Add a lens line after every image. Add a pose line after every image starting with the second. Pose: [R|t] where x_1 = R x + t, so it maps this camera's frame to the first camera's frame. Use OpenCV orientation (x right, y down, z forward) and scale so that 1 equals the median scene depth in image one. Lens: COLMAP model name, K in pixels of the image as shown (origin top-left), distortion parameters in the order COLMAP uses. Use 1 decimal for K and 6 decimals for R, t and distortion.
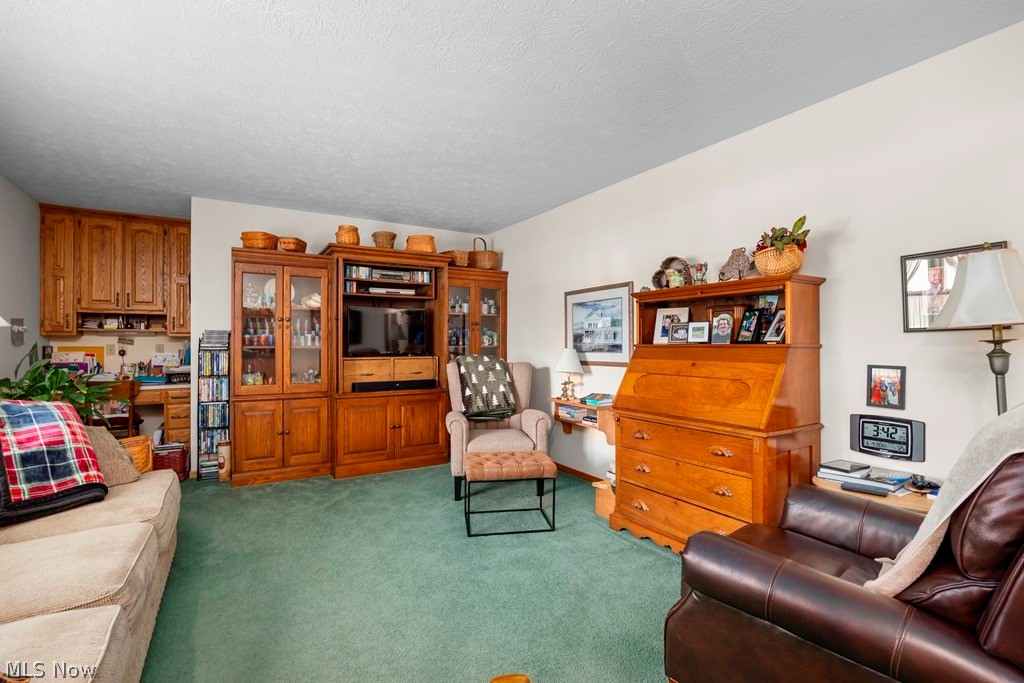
lens RADIAL K [[472.5, 0, 509.7], [0, 472.5, 343.4], [0, 0, 1]] dist [-0.003141, -0.000227]
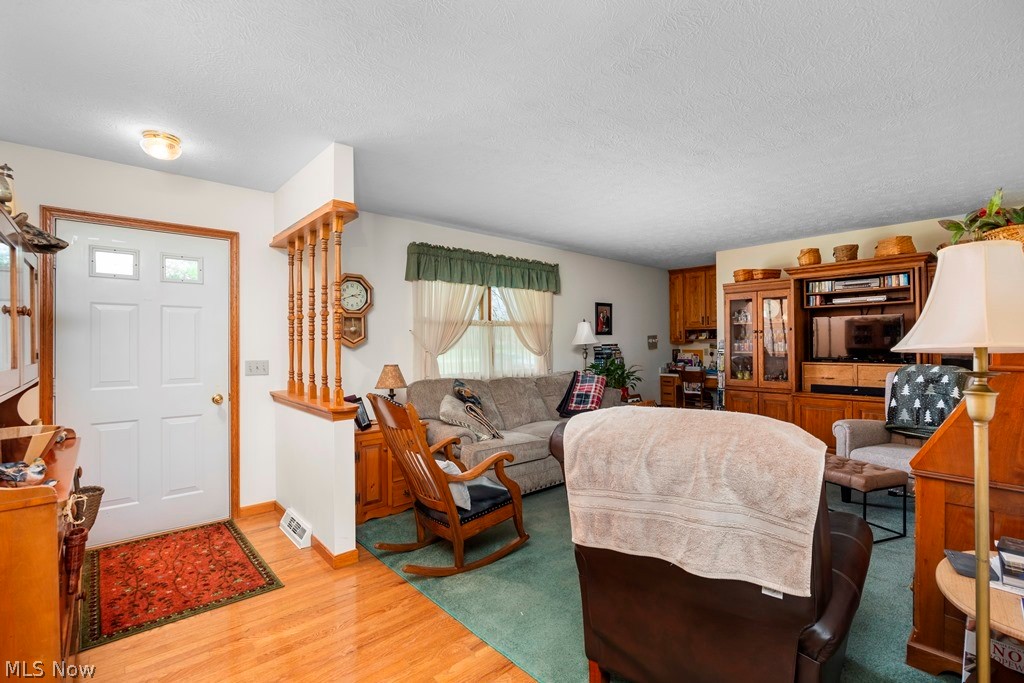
lens RADIAL K [[449.0, 0, 509.6], [0, 449.0, 341.9], [0, 0, 1]] dist [-0.010695, 0.000567]
pose [[0.196723, -0.006797, -0.980436, 0.572016], [0.004847, 0.999970, -0.005960, -0.016249], [0.980447, -0.003579, 0.196750, 0.061075]]
